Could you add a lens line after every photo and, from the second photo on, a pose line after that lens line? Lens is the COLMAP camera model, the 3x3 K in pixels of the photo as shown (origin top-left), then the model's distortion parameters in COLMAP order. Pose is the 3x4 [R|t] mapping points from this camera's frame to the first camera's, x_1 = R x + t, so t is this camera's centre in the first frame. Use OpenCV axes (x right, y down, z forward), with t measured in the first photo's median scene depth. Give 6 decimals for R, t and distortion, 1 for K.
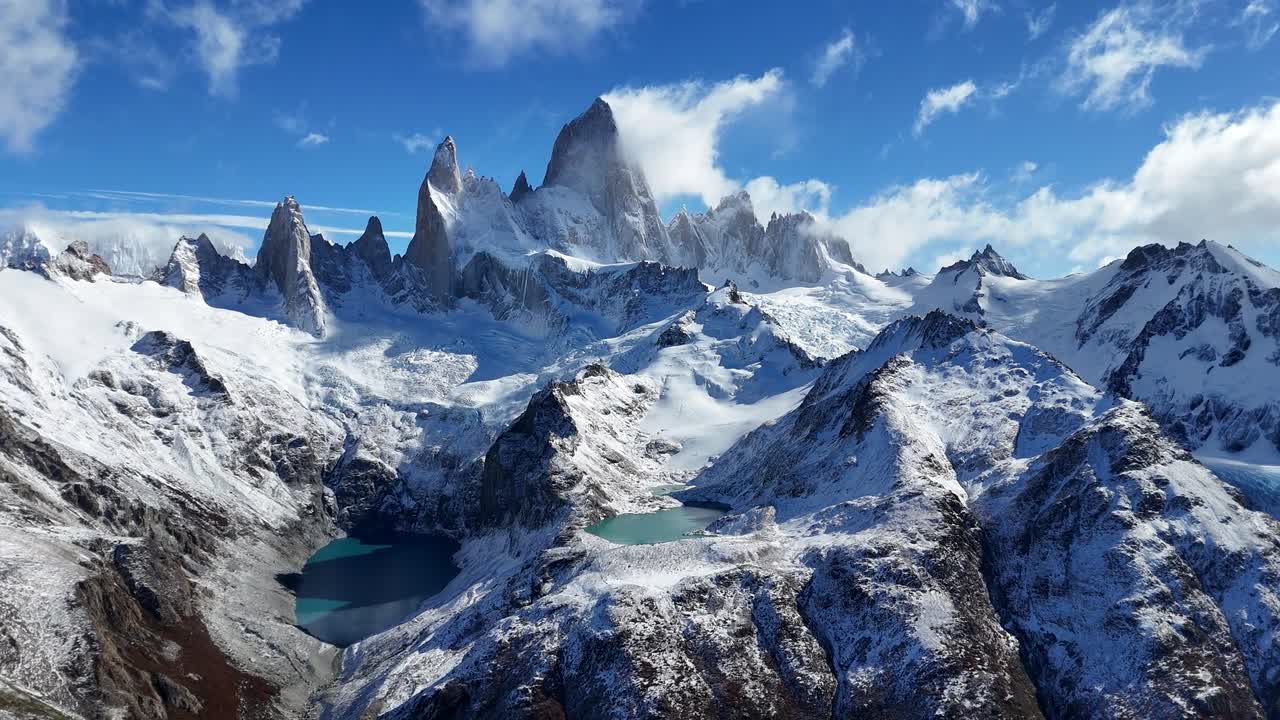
lens RADIAL K [[932.5, 0, 640.0], [0, 932.5, 360.0], [0, 0, 1]] dist [0.107404, -0.150578]
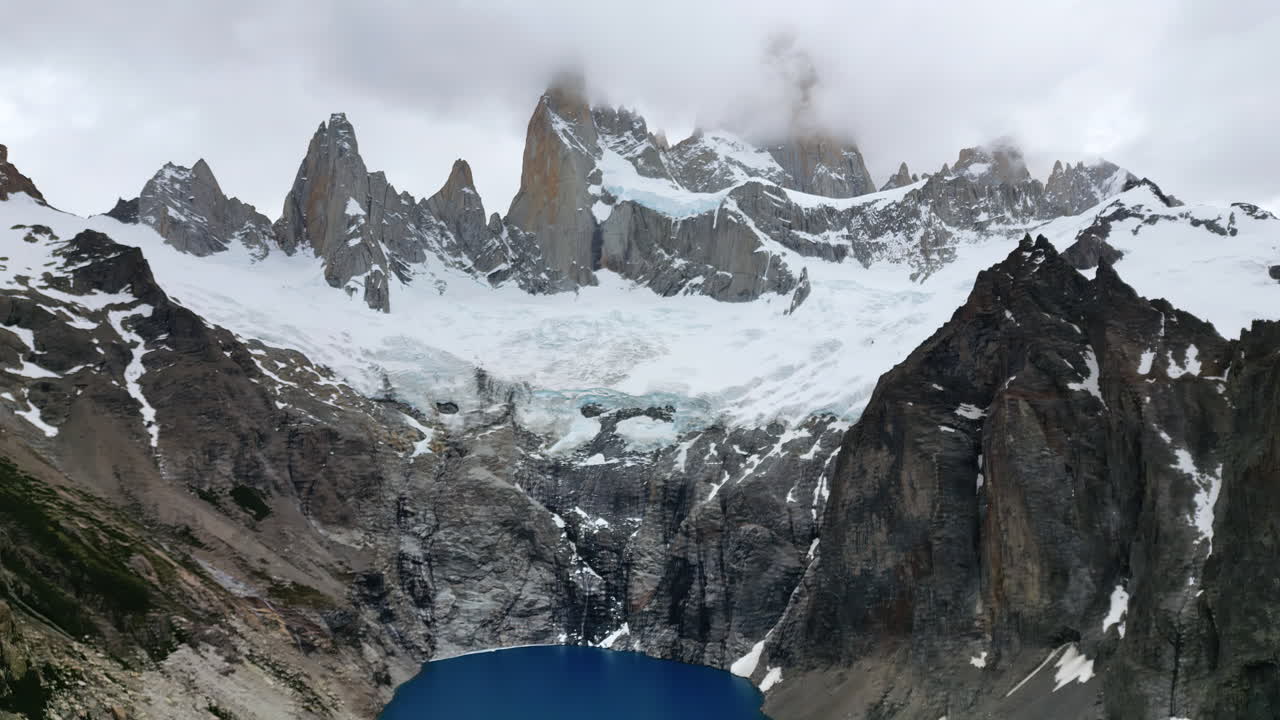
lens RADIAL K [[932.5, 0, 640.0], [0, 932.5, 360.0], [0, 0, 1]] dist [0.107404, -0.150578]
pose [[0.999742, 0.002605, -0.022567, -0.143530], [-0.005426, 0.992034, -0.125853, 0.071288], [0.022060, 0.125943, 0.991792, 0.369494]]
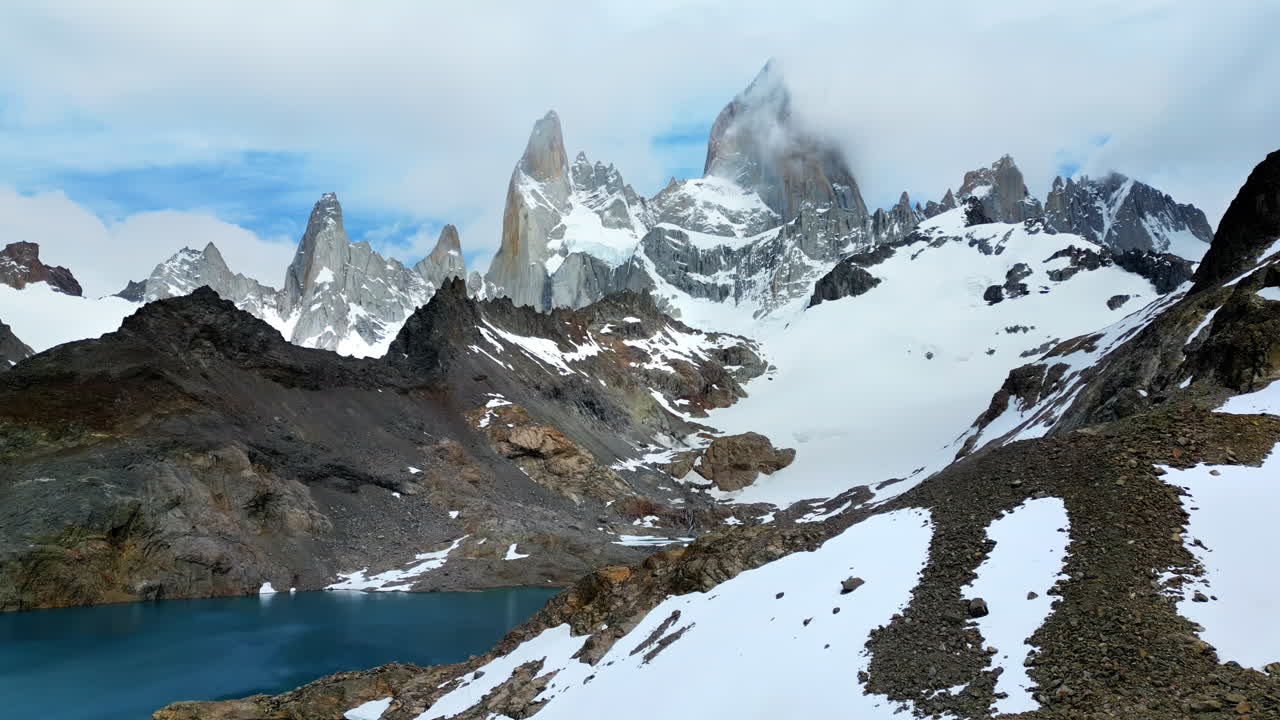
lens RADIAL K [[921.8, 0, 640.0], [0, 921.8, 360.0], [0, 0, 1]] dist [0.159136, -0.293969]
pose [[0.960707, -0.037059, -0.275078, 0.049443], [-0.011450, 0.984911, -0.172680, 0.071846], [0.277327, 0.169045, 0.945787, 0.390211]]
